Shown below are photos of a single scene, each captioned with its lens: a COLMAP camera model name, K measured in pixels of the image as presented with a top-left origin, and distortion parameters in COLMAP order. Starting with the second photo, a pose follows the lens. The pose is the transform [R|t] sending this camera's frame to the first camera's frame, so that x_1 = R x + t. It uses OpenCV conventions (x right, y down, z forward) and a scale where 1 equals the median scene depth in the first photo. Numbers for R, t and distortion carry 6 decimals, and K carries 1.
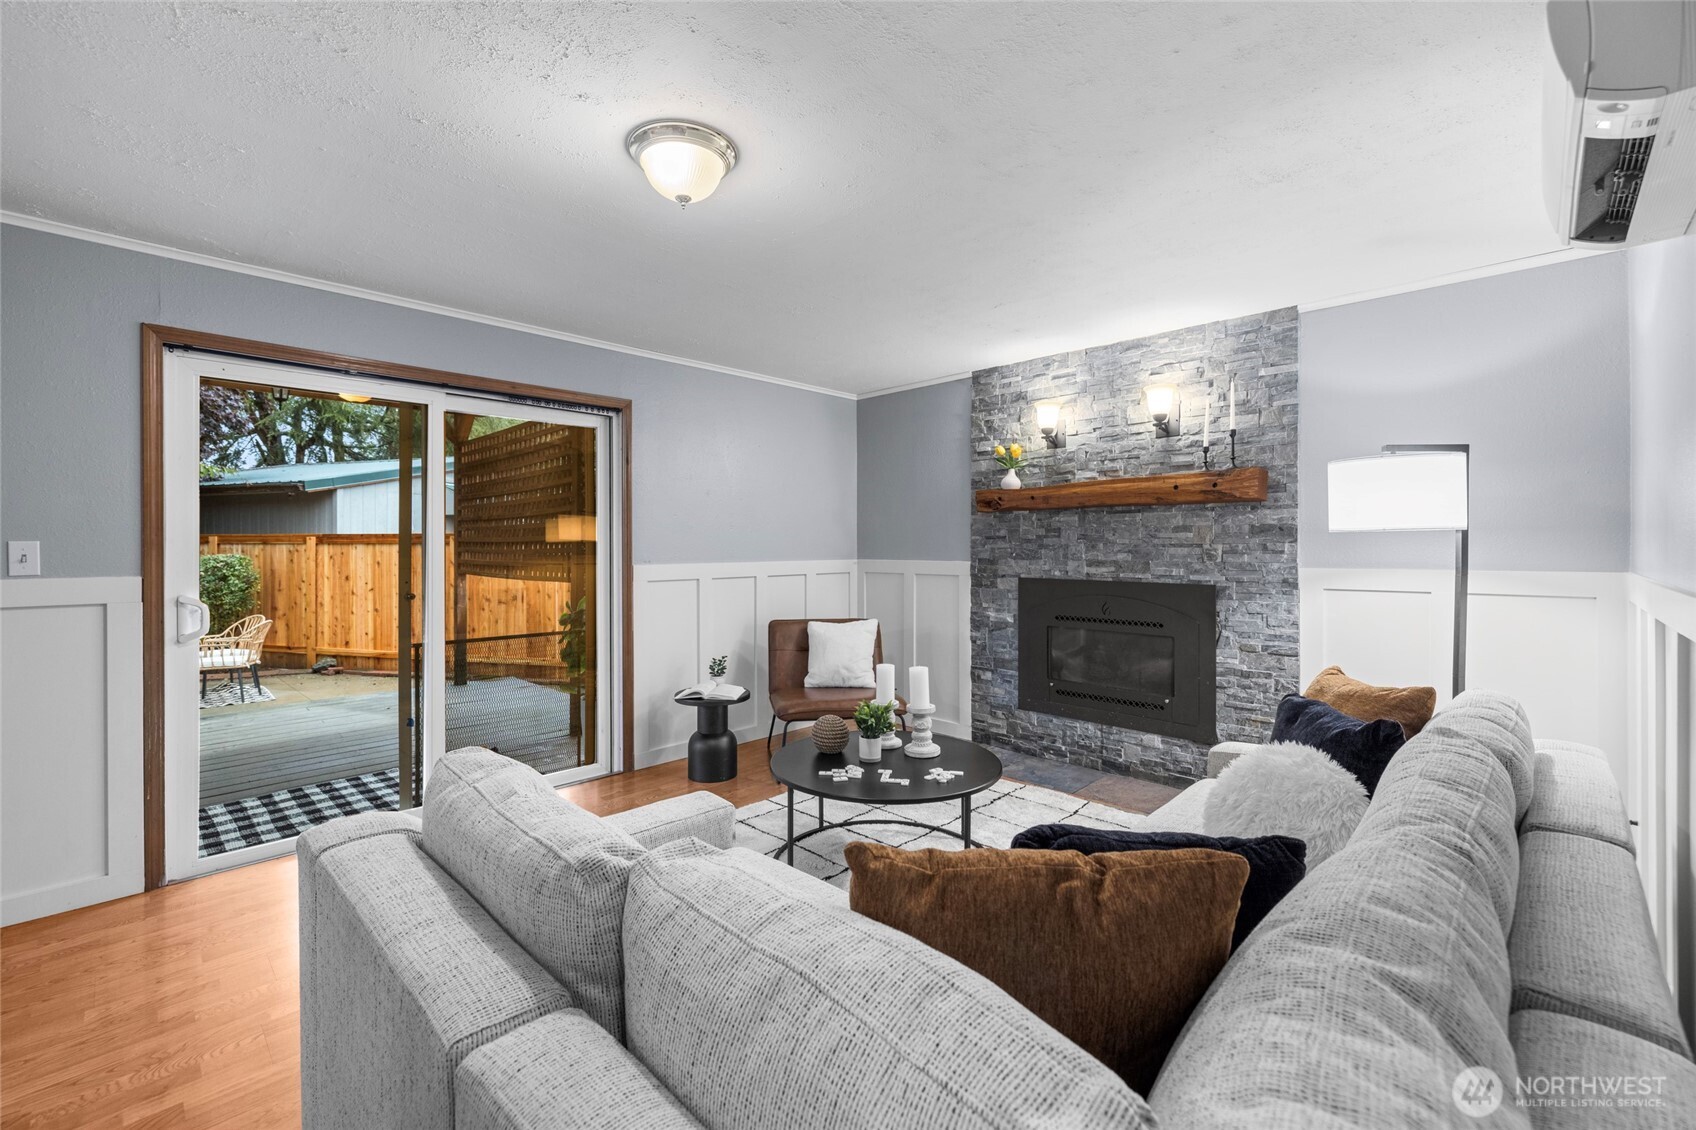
lens RADIAL K [[704.9, 0, 843.3], [0, 704.9, 544.1], [0, 0, 1]] dist [-0.000114, -0.000062]
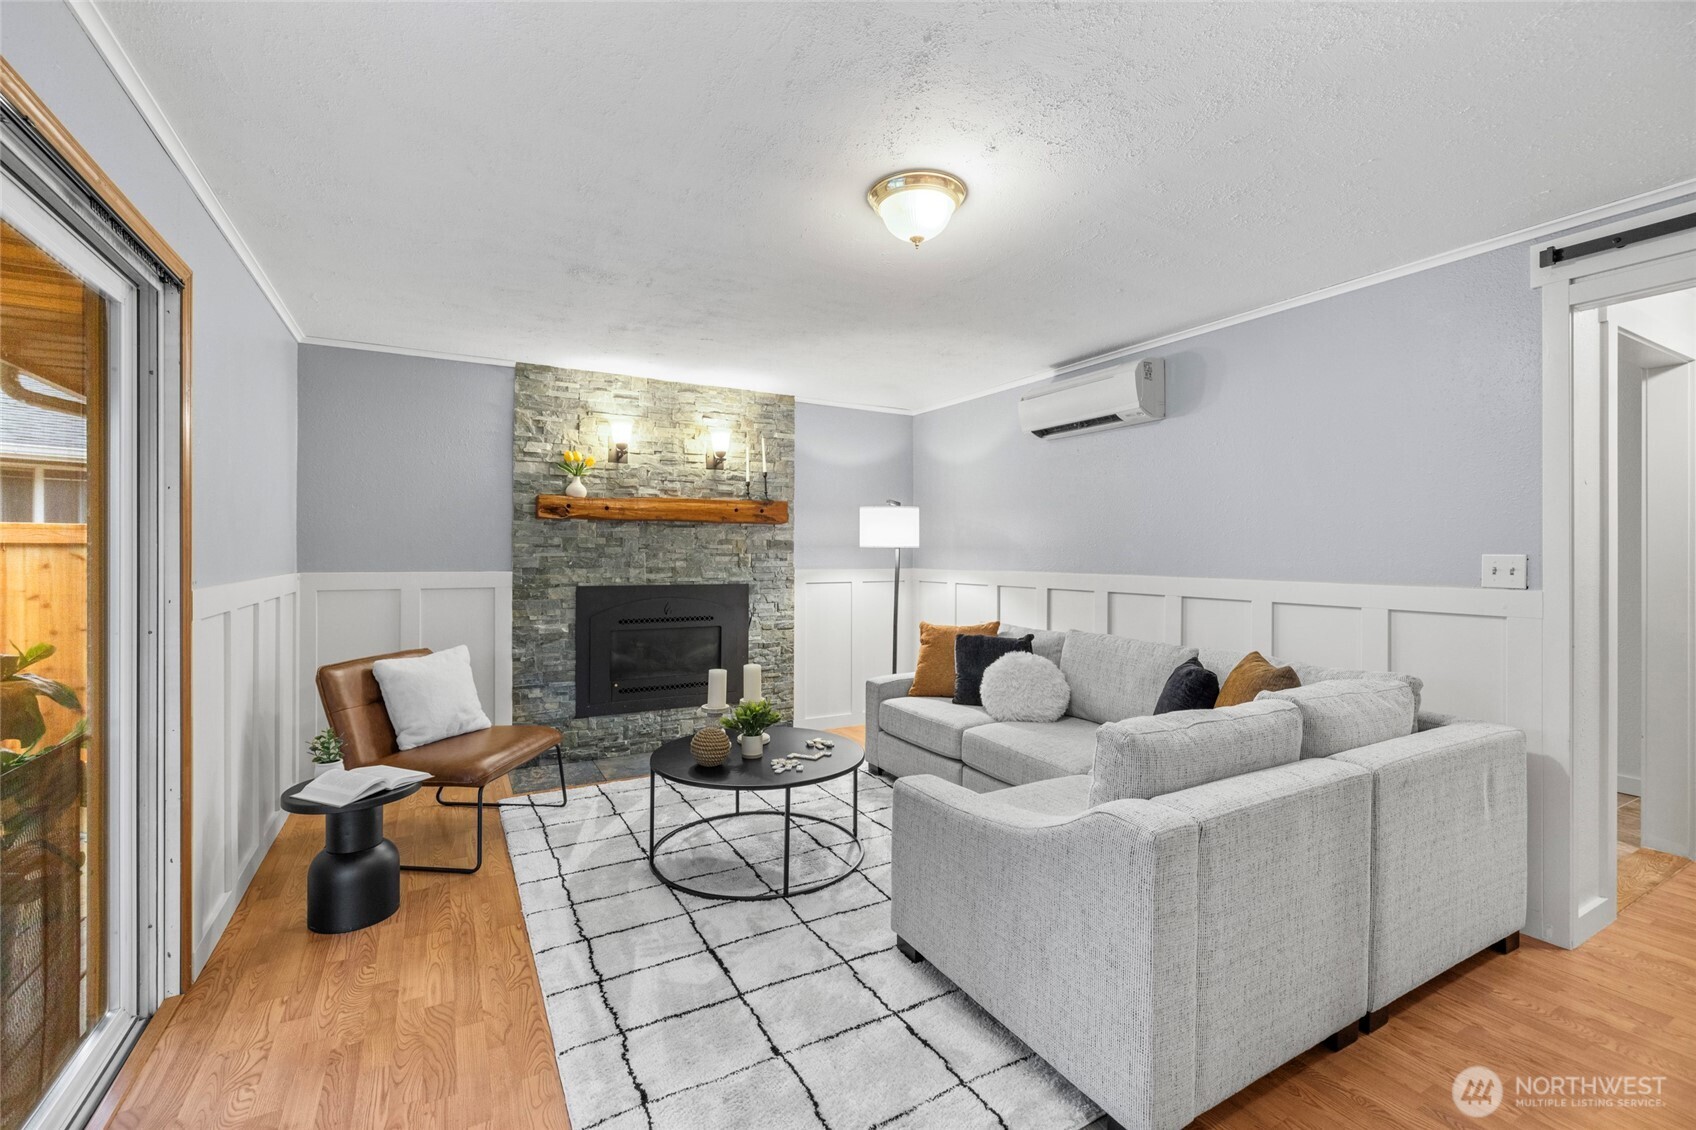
lens RADIAL K [[718.4, 0, 829.1], [0, 718.4, 552.4], [0, 0, 1]] dist [0.002771, 0.000055]
pose [[0.293481, 0.002702, 0.955961, -0.679073], [-0.007607, 0.999971, -0.000491, -0.002817], [-0.955935, -0.007128, 0.293493, 0.400242]]
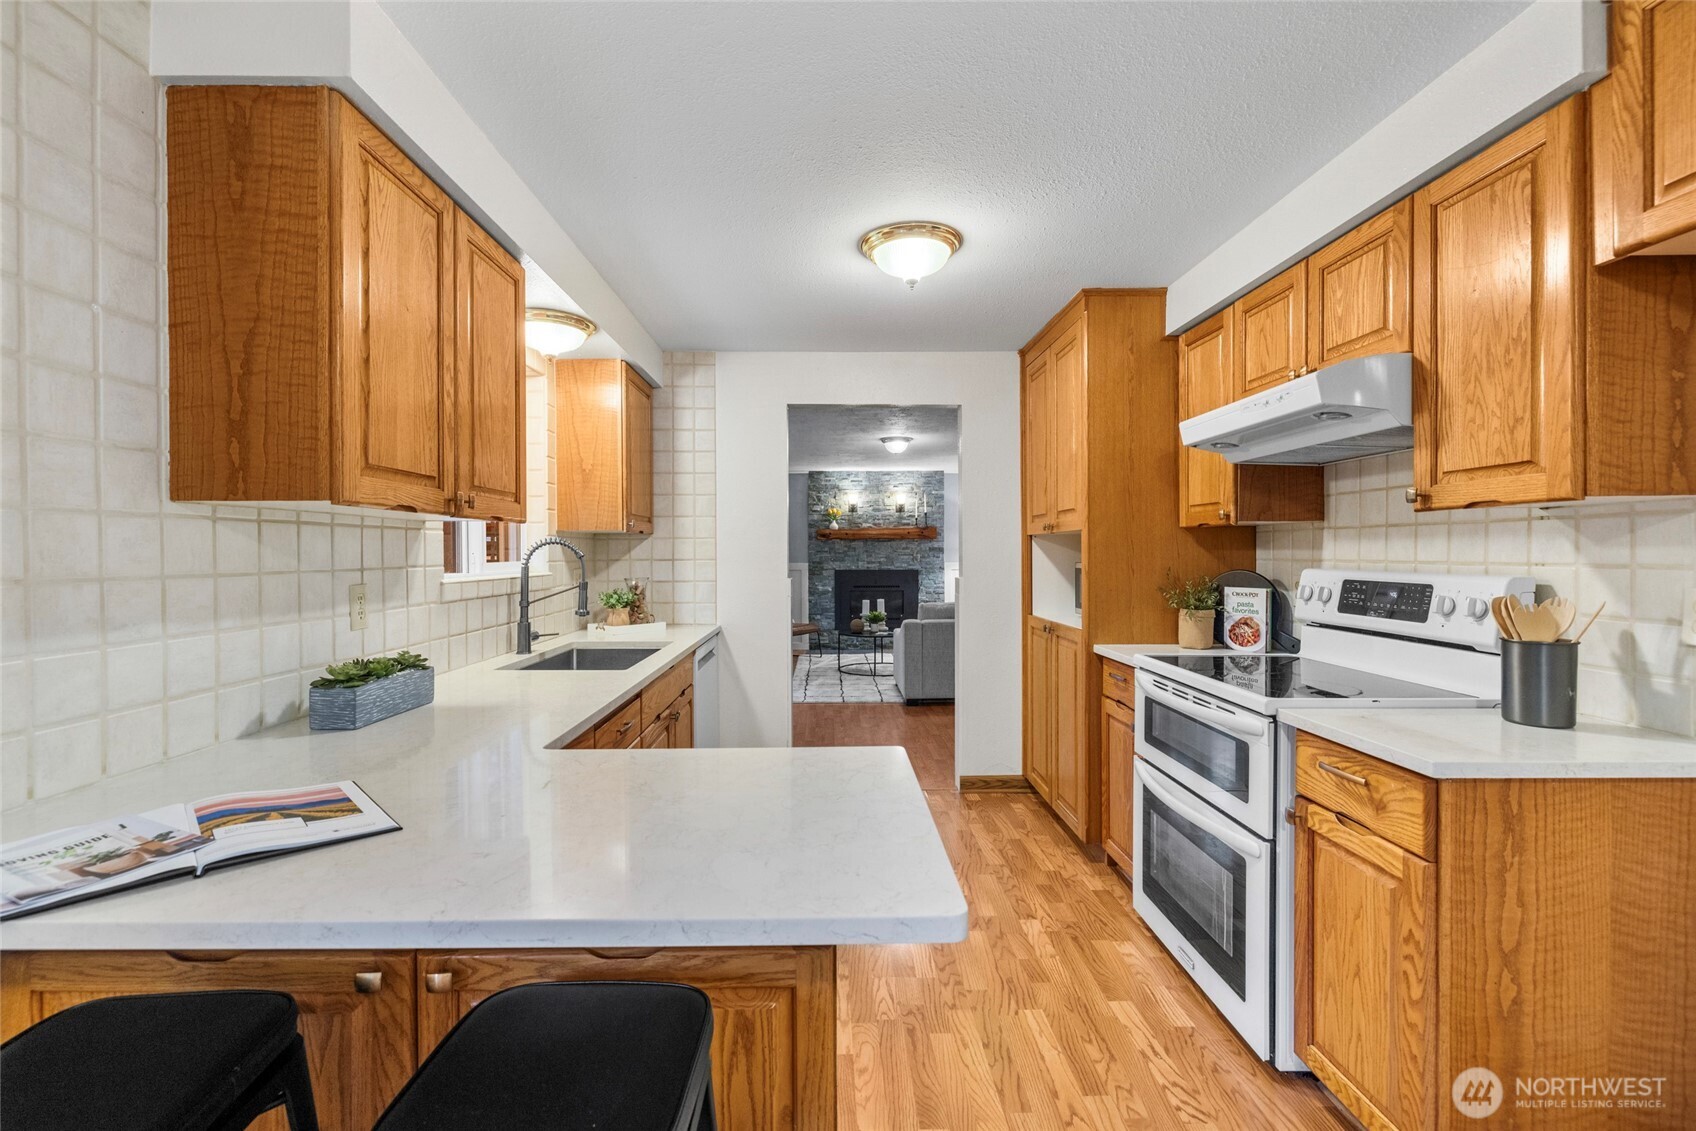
lens RADIAL K [[725.6, 0, 825.8], [0, 725.6, 557.8], [0, 0, 1]] dist [0.000497, -0.000069]
pose [[0.715061, -0.007183, 0.699025, -1.483703], [0.001071, 0.999957, 0.009181, -0.011322], [-0.699061, -0.005816, 0.715038, -0.651000]]
